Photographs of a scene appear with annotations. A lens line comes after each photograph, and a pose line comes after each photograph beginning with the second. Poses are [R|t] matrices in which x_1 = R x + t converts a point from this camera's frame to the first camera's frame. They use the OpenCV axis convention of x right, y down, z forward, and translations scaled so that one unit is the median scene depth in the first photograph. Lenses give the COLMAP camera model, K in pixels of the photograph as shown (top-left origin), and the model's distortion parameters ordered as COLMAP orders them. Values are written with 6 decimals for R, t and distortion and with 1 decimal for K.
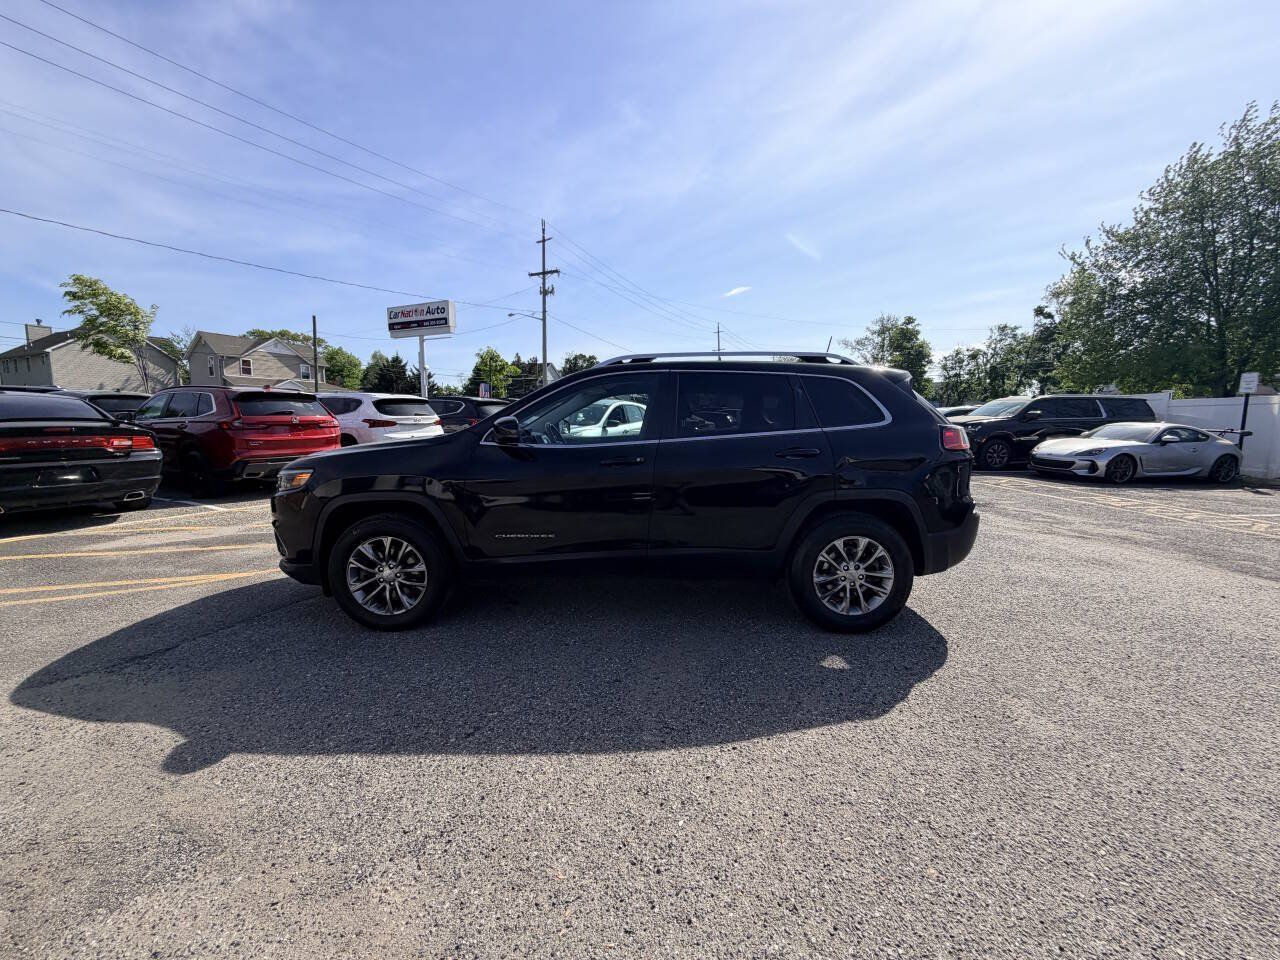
lens RADIAL K [[508.3, 0, 637.4], [0, 508.3, 480.0], [0, 0, 1]] dist [-0.000017, 0.000018]
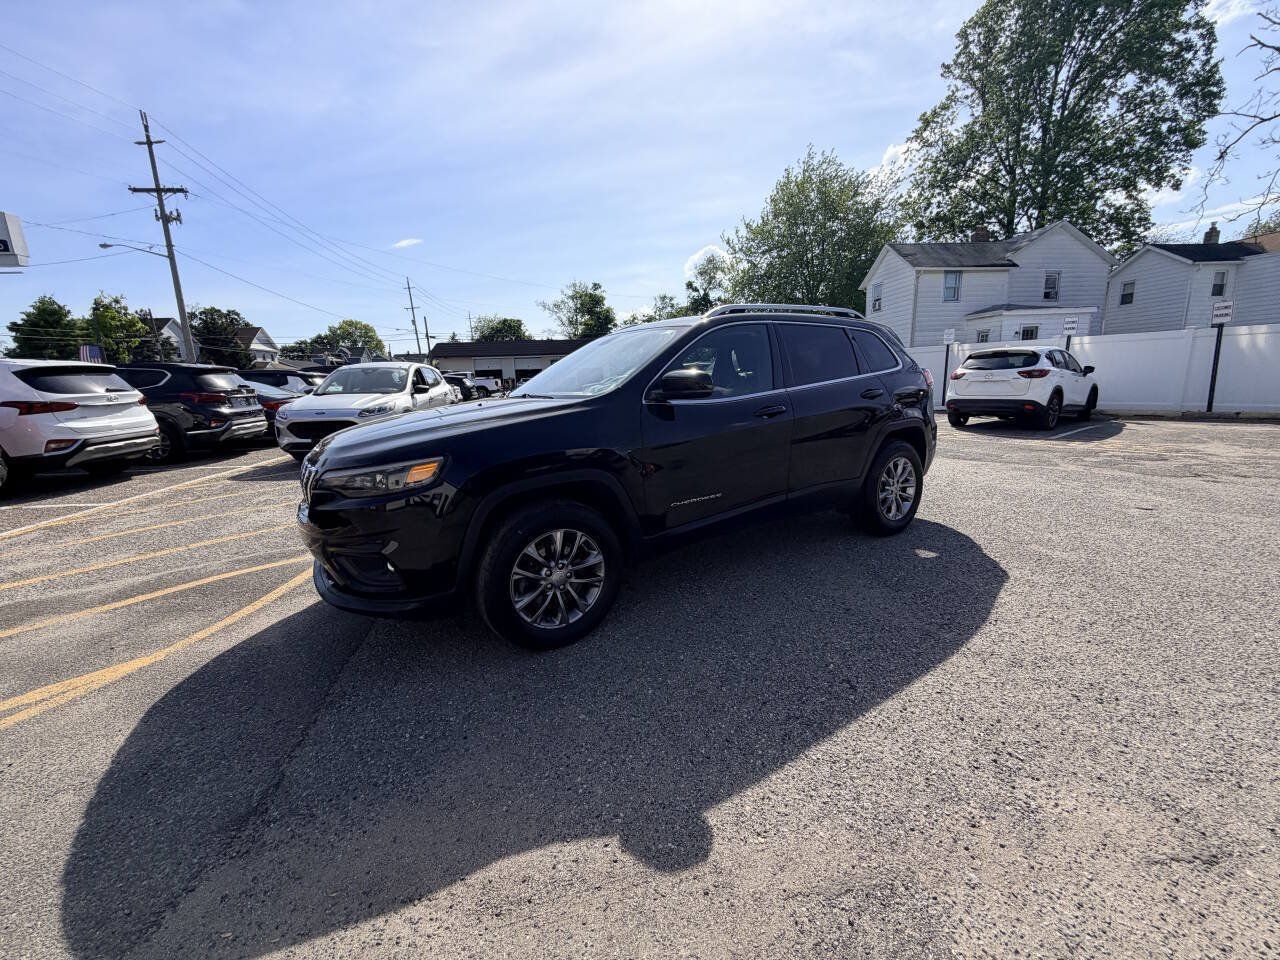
lens RADIAL K [[508.3, 0, 636.9], [0, 508.3, 479.8], [0, 0, 1]] dist [-0.000017, 0.000018]
pose [[0.838293, -0.142232, 0.526341, -0.453272], [0.105253, 0.989431, 0.099737, -0.016989], [-0.534964, -0.028210, 0.844404, 0.157963]]
